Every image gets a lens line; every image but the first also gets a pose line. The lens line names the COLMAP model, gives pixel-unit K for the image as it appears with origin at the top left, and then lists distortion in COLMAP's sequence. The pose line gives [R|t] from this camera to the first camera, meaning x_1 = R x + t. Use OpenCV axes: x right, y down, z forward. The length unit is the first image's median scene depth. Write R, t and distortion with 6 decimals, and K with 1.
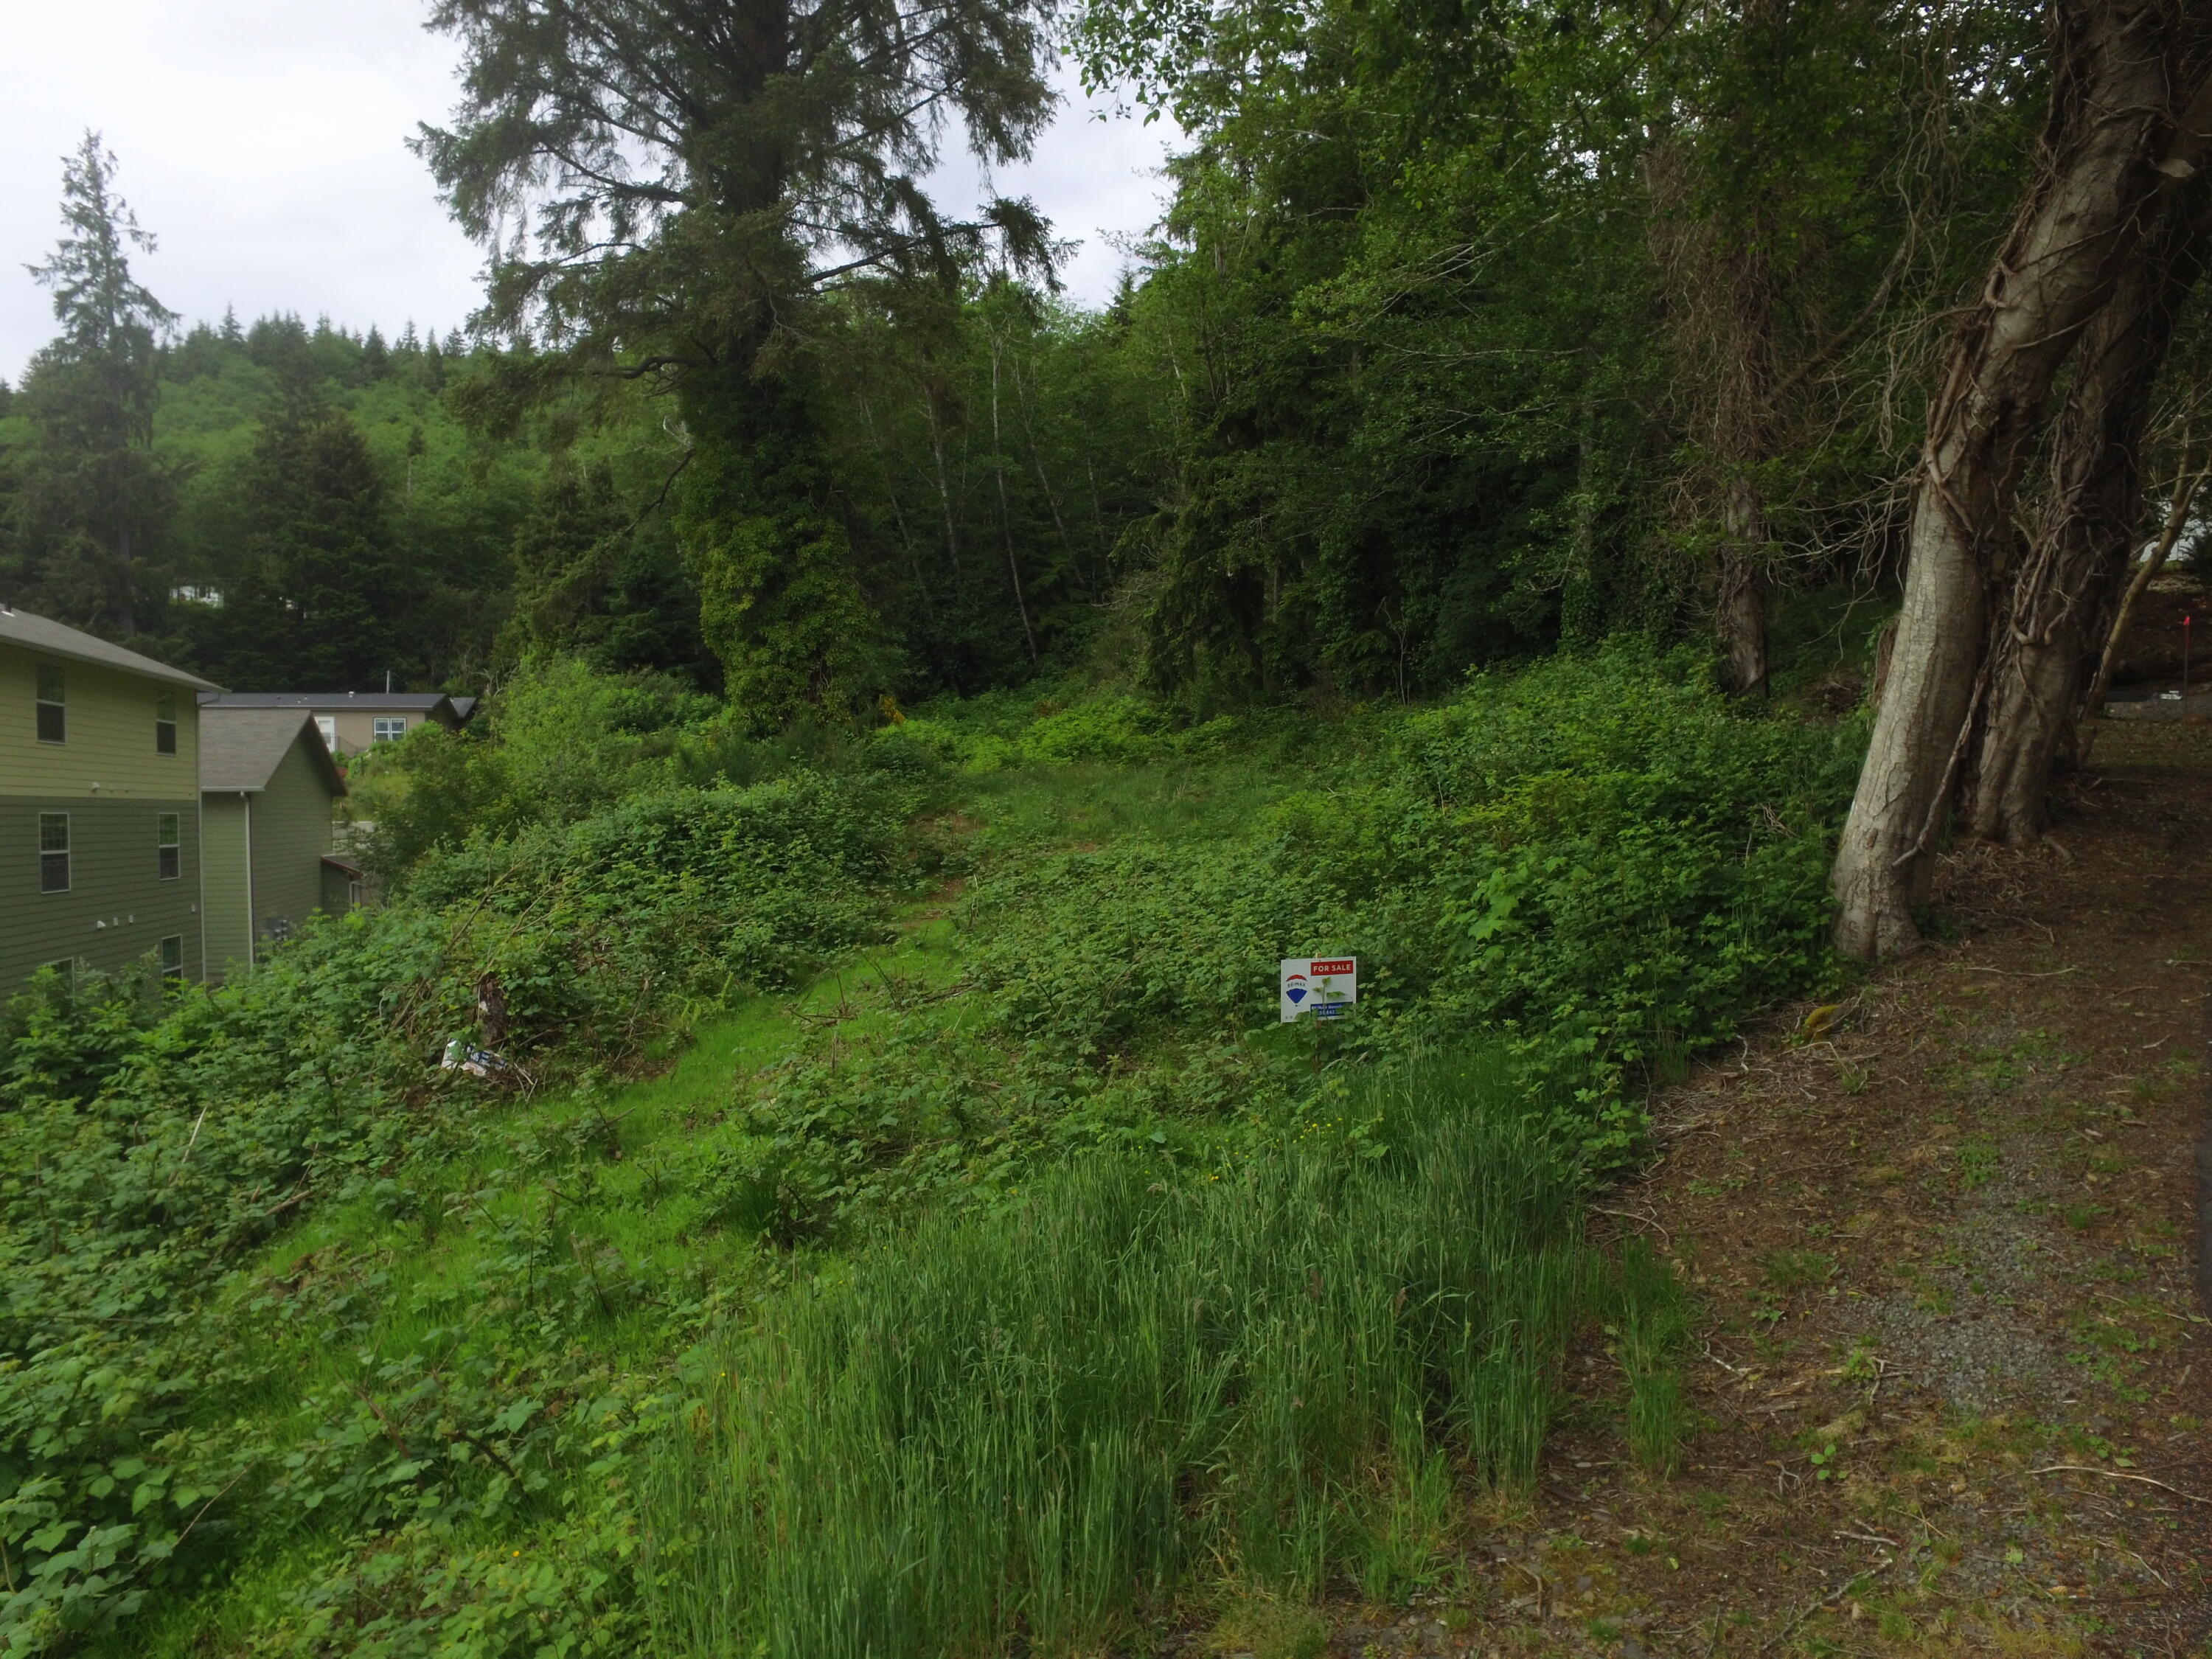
lens RADIAL K [[1481.3, 0, 1096.6], [0, 1481.3, 836.2], [0, 0, 1]] dist [-0.128448, 0.091967]
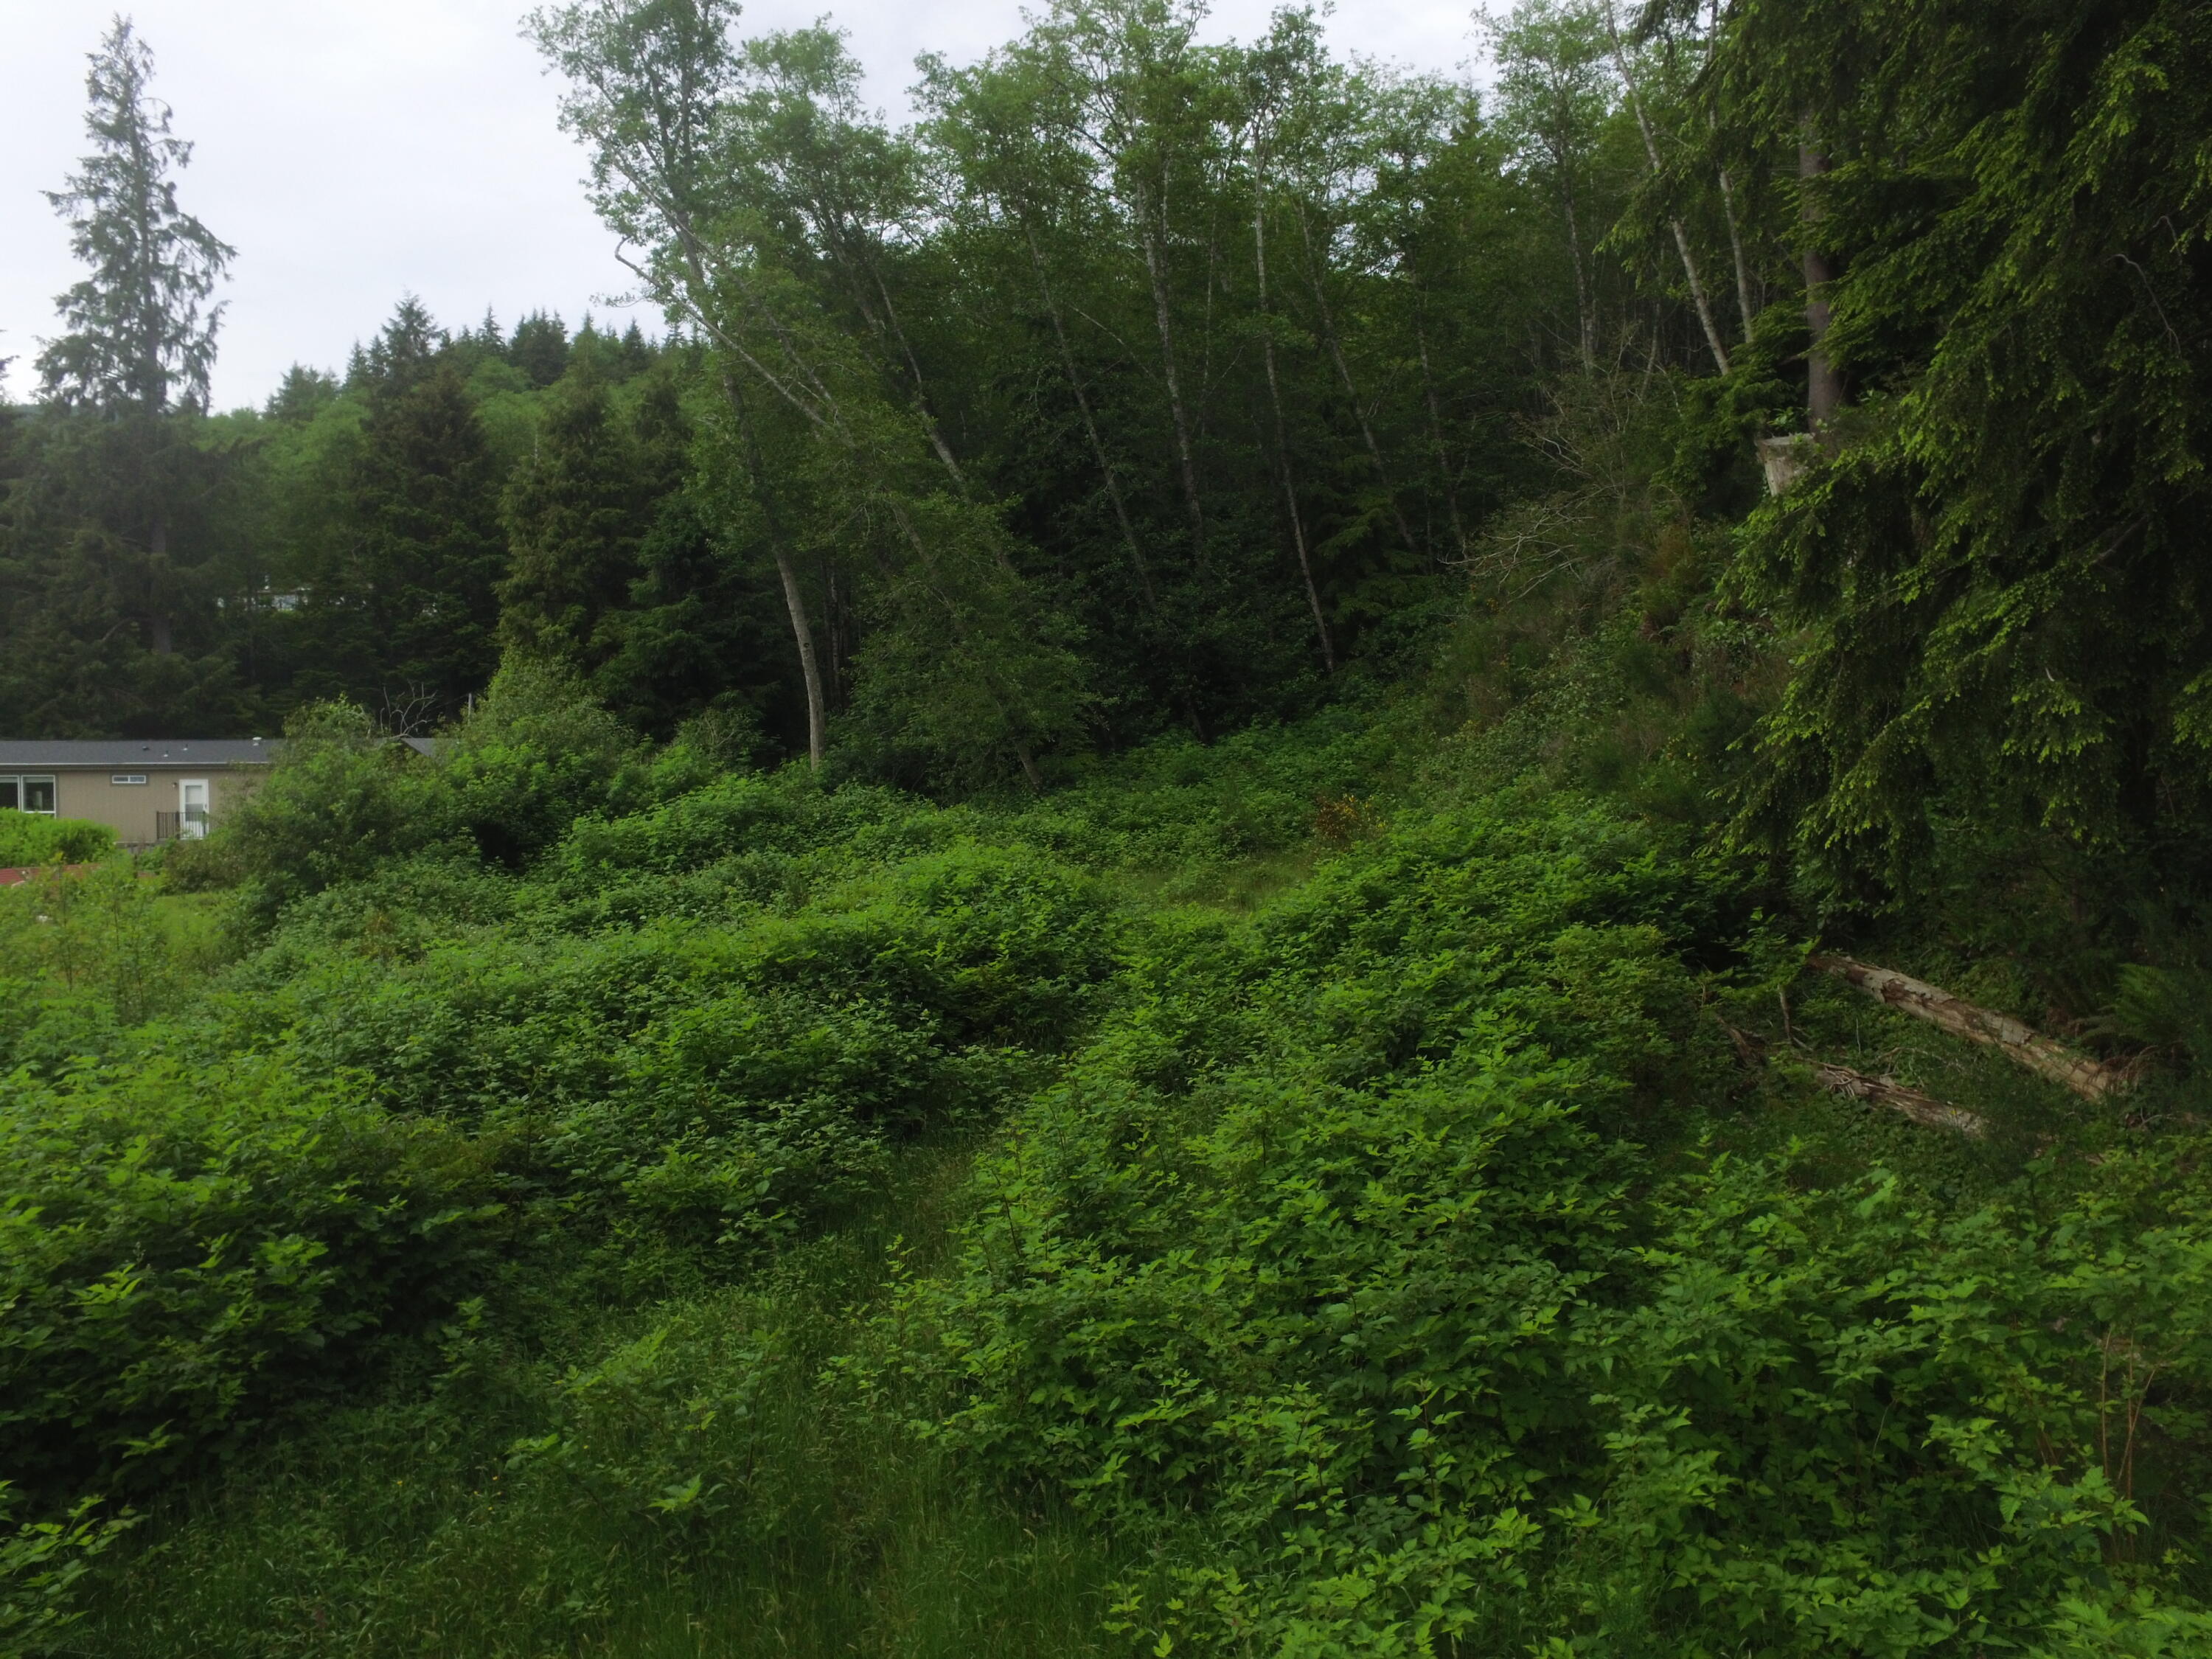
lens RADIAL K [[1481.3, 0, 1097.6], [0, 1481.3, 843.4], [0, 0, 1]] dist [-0.128448, 0.091967]
pose [[0.978780, 0.007211, -0.204786, -0.025032], [-0.006332, 0.999968, 0.004945, -0.112170], [0.204815, -0.003544, 0.978794, 0.858172]]
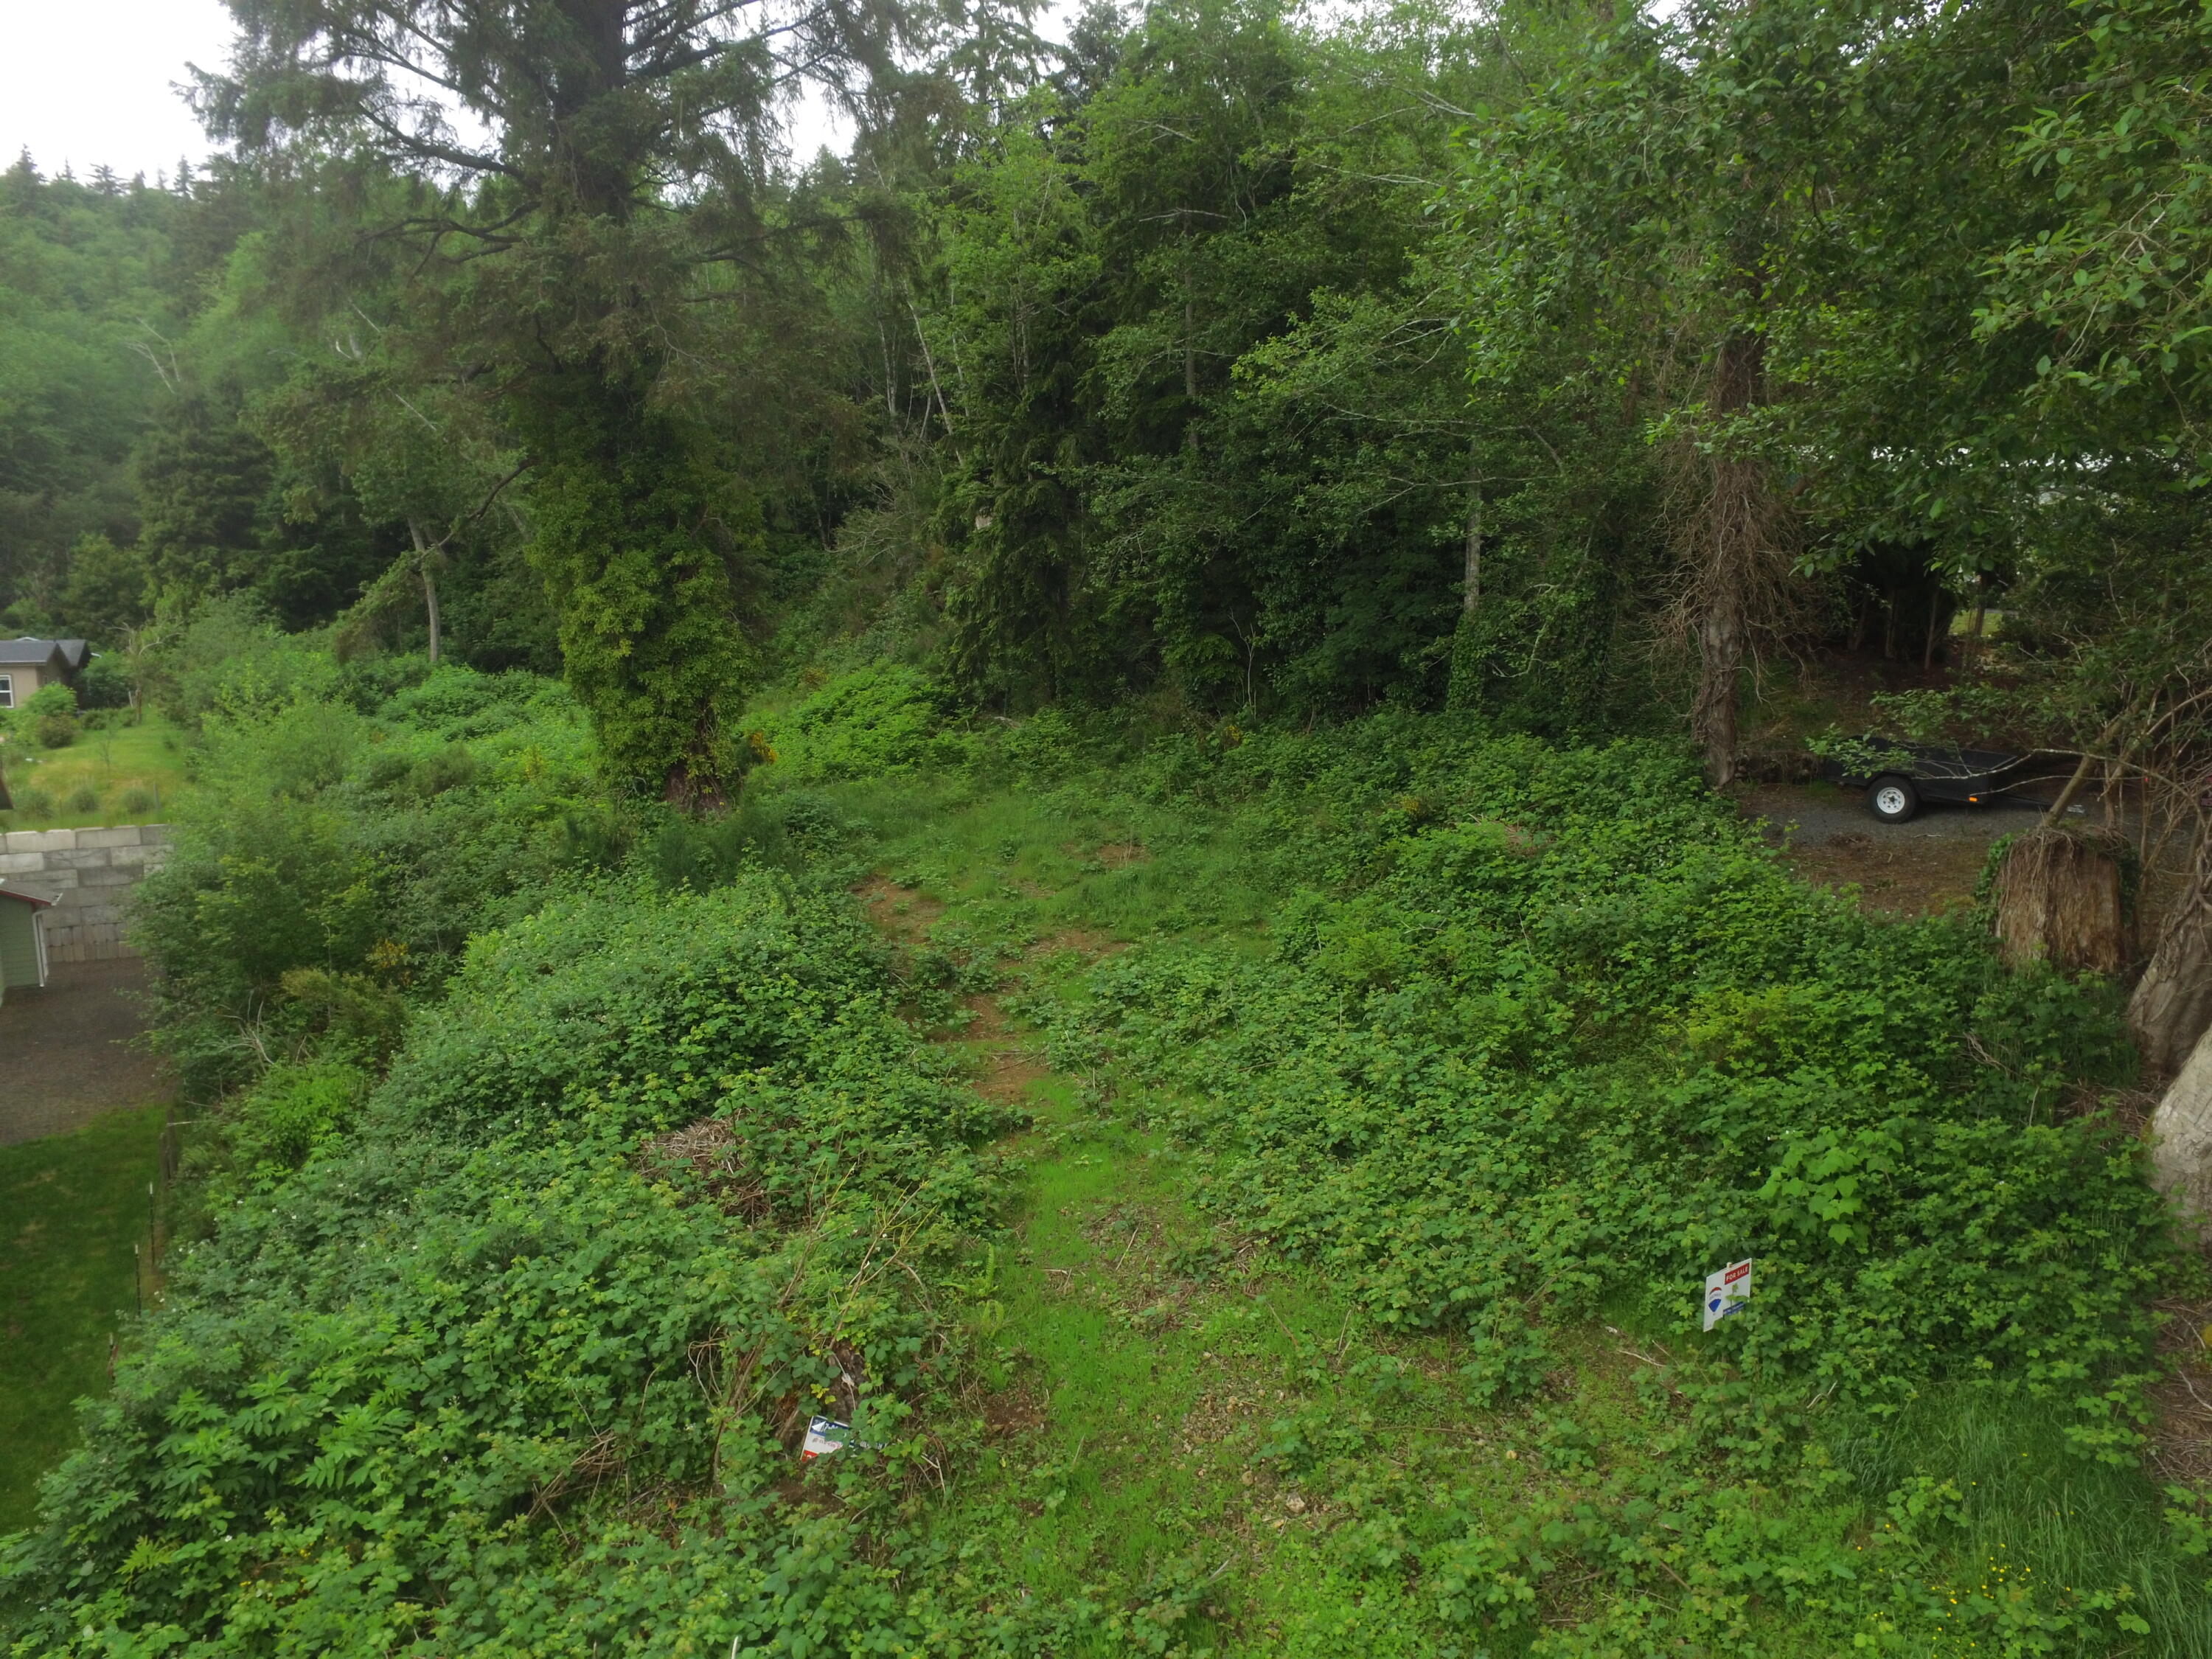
lens RADIAL K [[1481.3, 0, 1113.6], [0, 1481.3, 836.5], [0, 0, 1]] dist [-0.128448, 0.091967]
pose [[0.963308, -0.044247, 0.264725, -0.143602], [0.021371, 0.995831, 0.088681, -0.087596], [-0.267545, -0.079770, 0.960238, 0.032885]]
